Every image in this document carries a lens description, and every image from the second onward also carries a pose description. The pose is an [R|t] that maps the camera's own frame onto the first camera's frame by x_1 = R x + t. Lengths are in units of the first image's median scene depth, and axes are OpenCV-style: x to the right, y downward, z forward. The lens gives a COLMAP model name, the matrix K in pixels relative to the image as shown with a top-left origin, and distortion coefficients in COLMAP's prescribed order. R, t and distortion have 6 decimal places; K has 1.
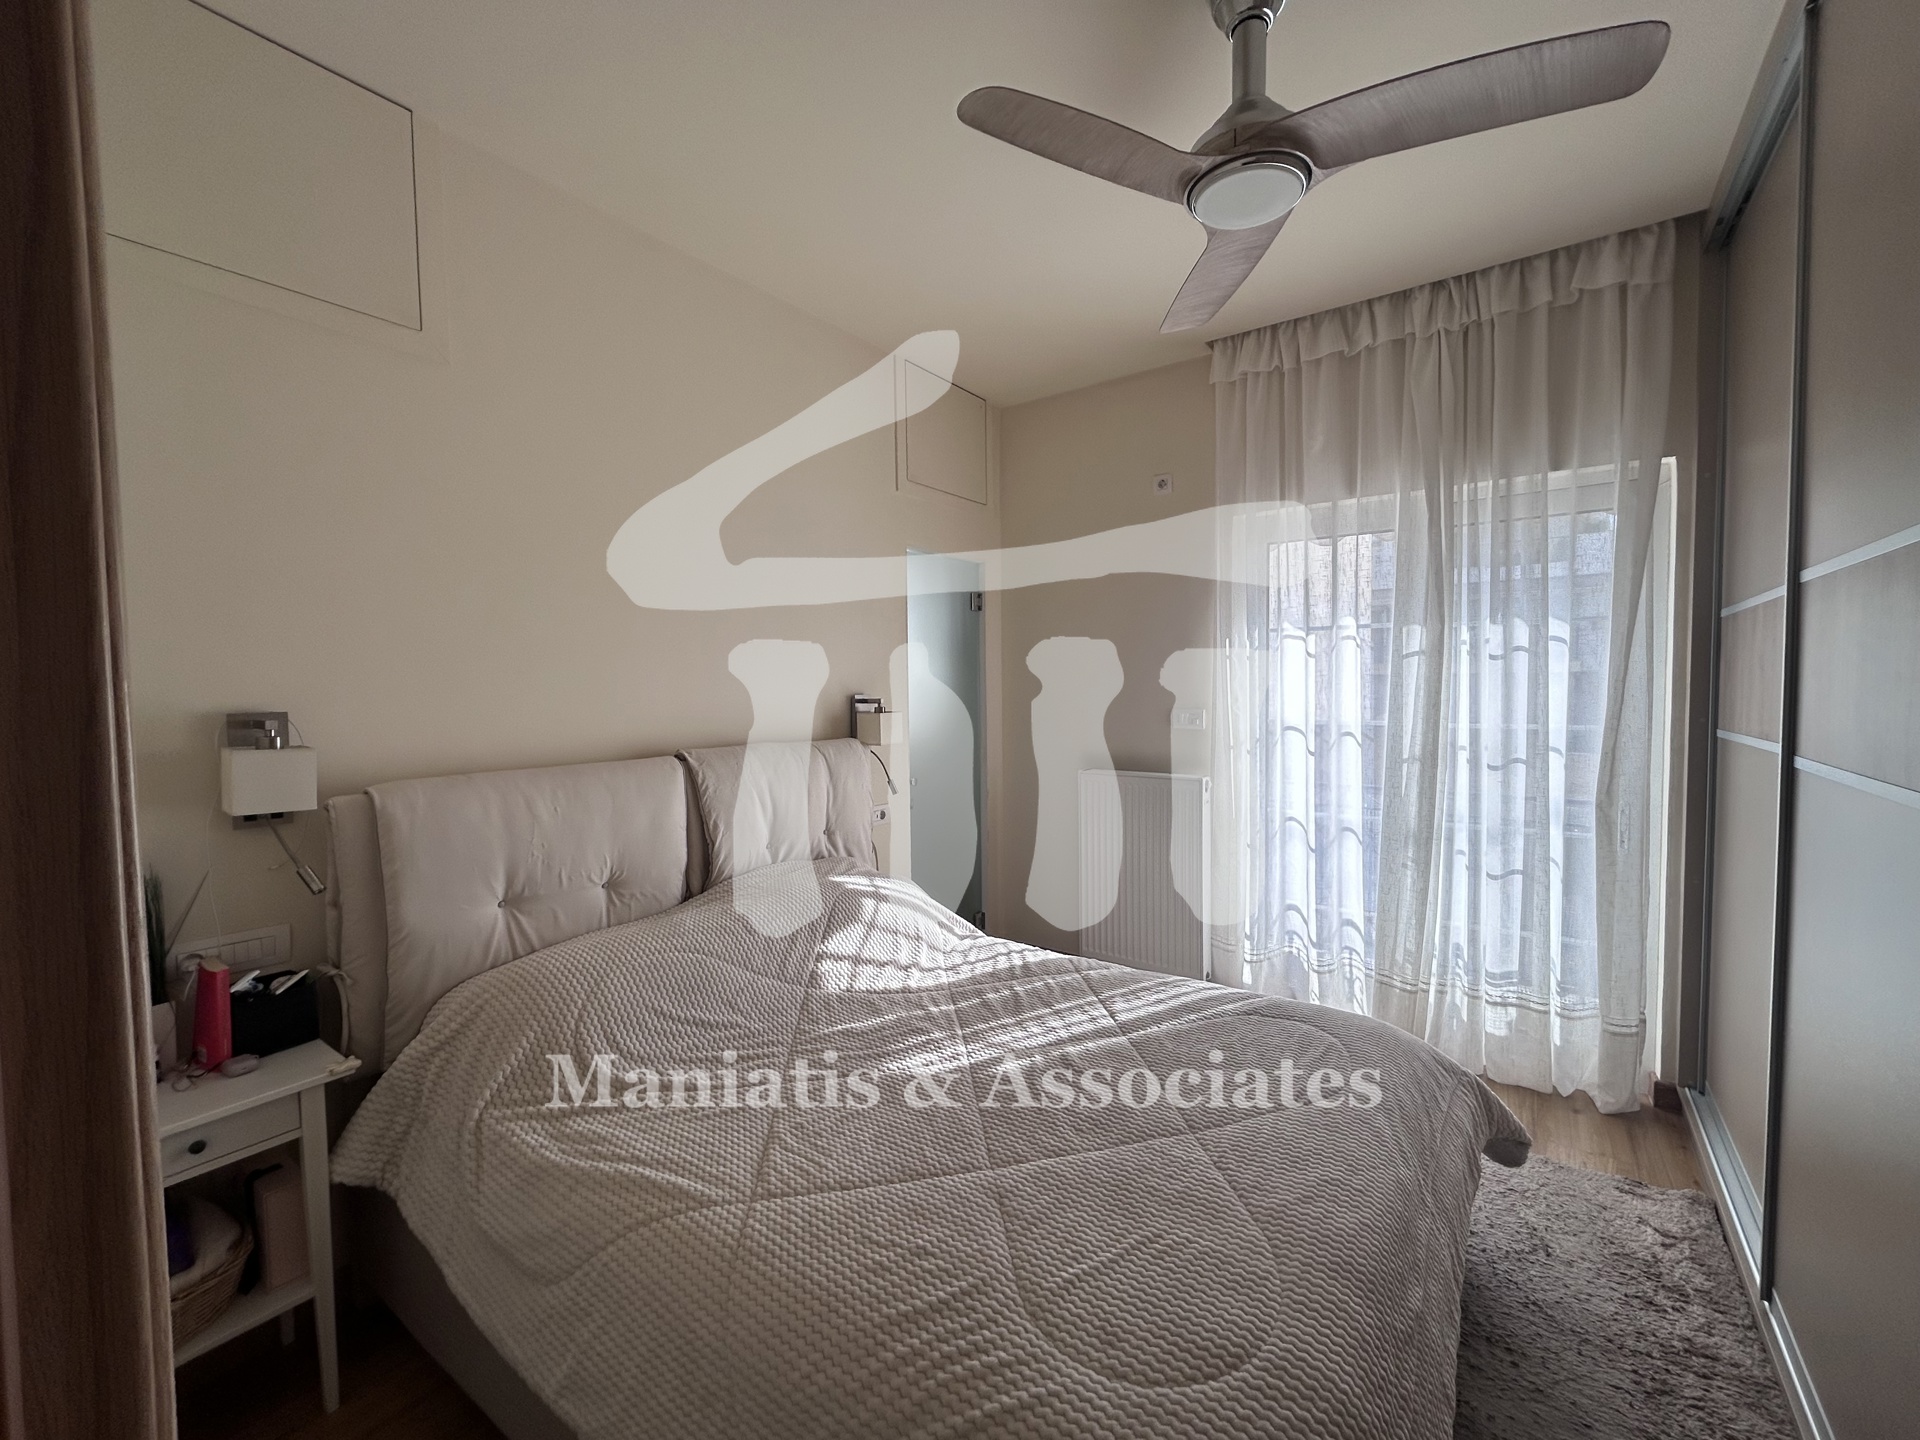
lens RADIAL K [[778.8, 0, 956.6], [0, 778.8, 719.7], [0, 0, 1]] dist [0.000120, 0.000366]
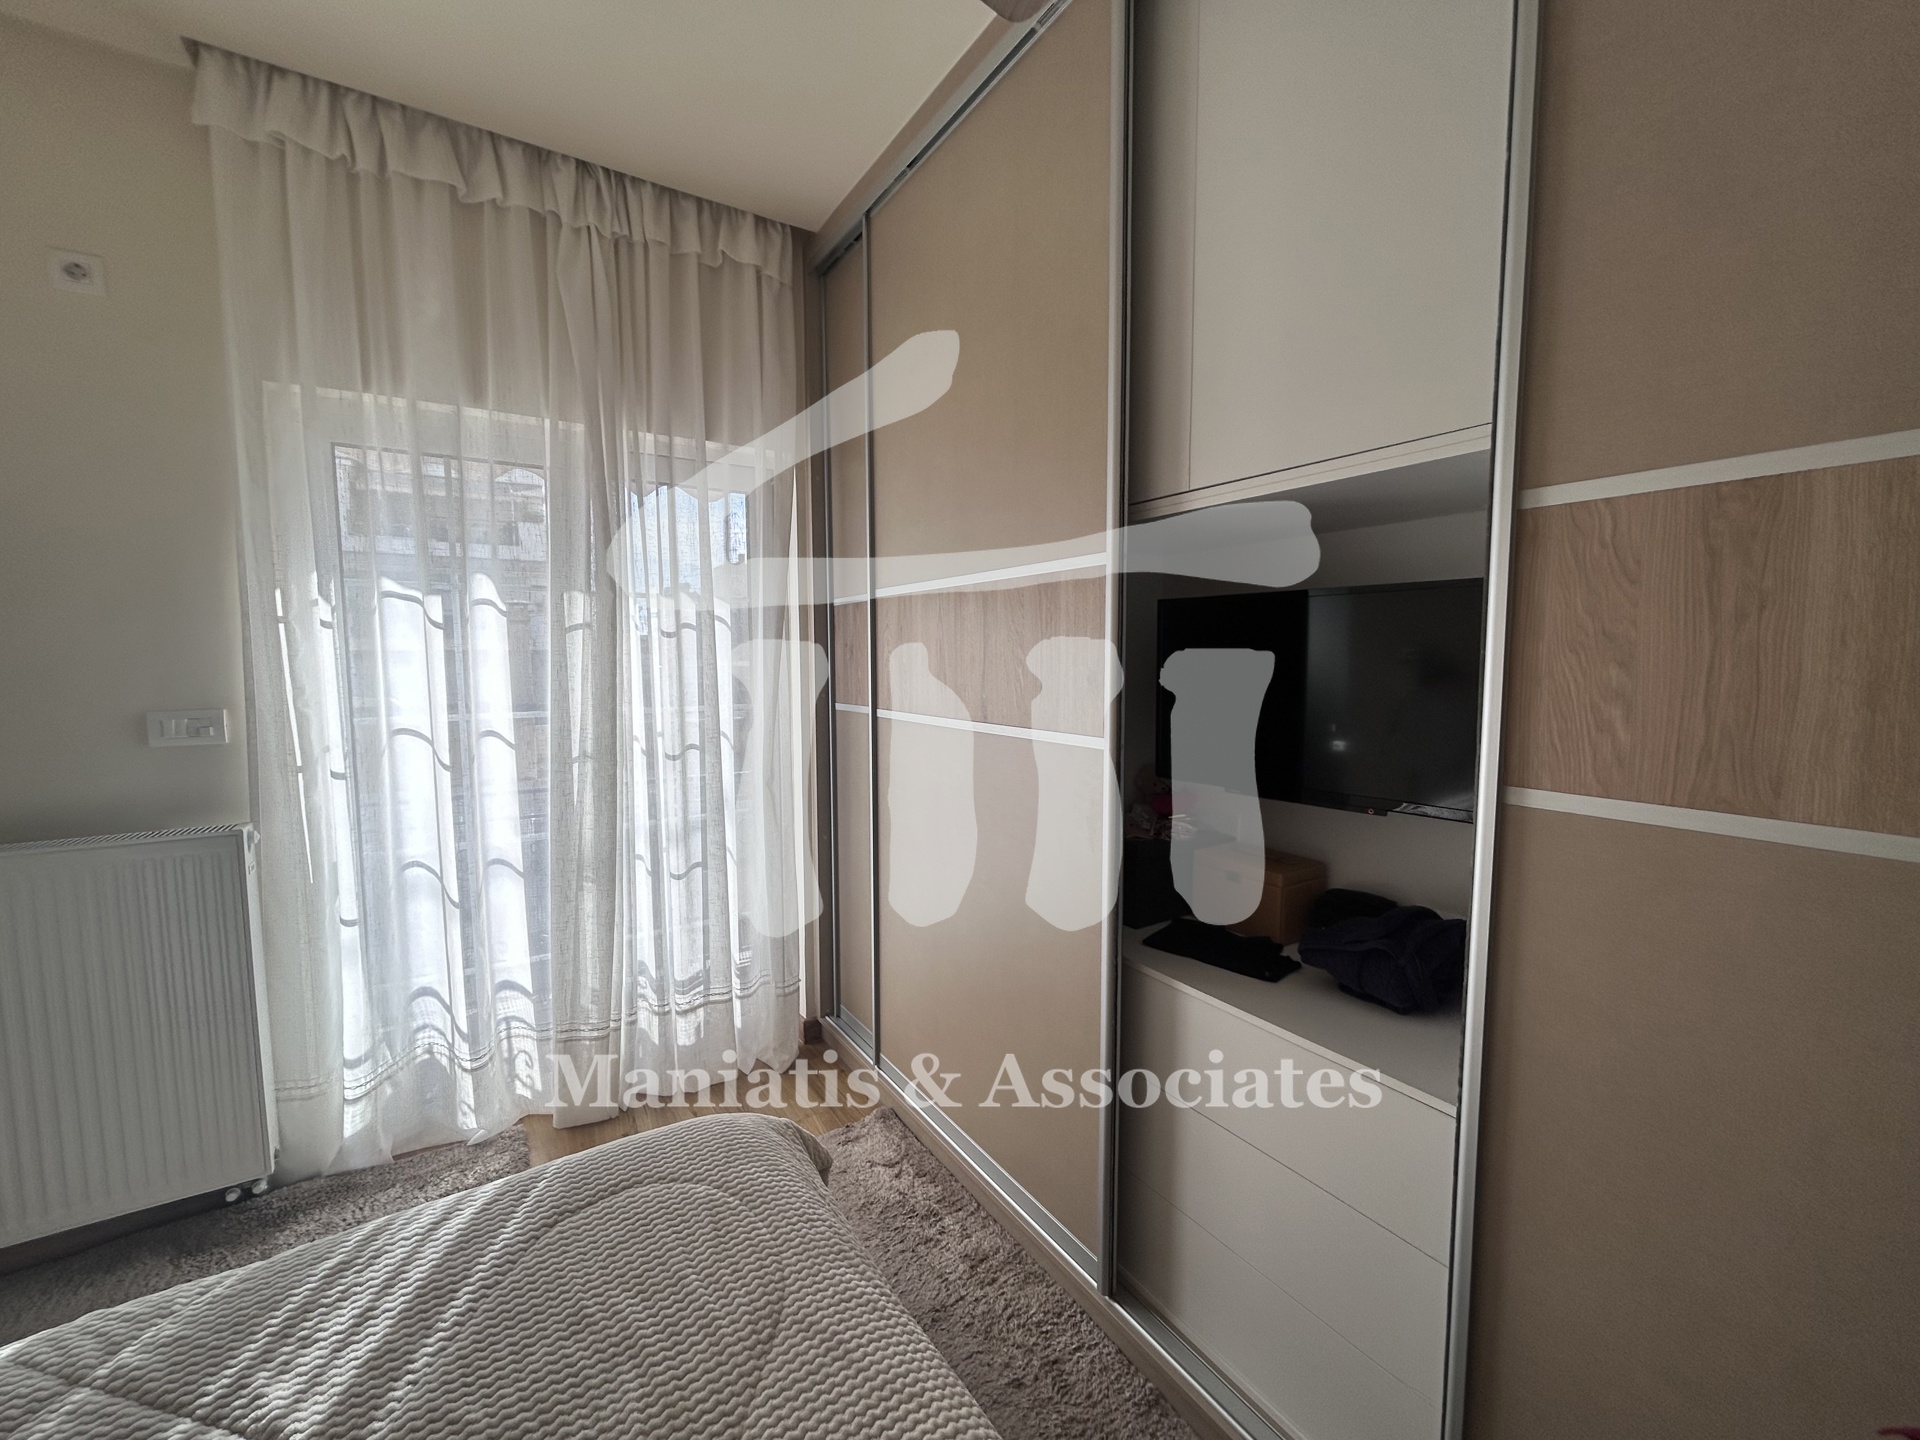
lens RADIAL K [[778.8, 0, 966.1], [0, 778.8, 722.0], [0, 0, 1]] dist [0.000120, 0.000366]
pose [[0.361528, -0.067416, 0.929921, -0.027164], [0.045286, 0.997475, 0.054708, -0.015580], [-0.931261, 0.022334, 0.363669, 0.400774]]
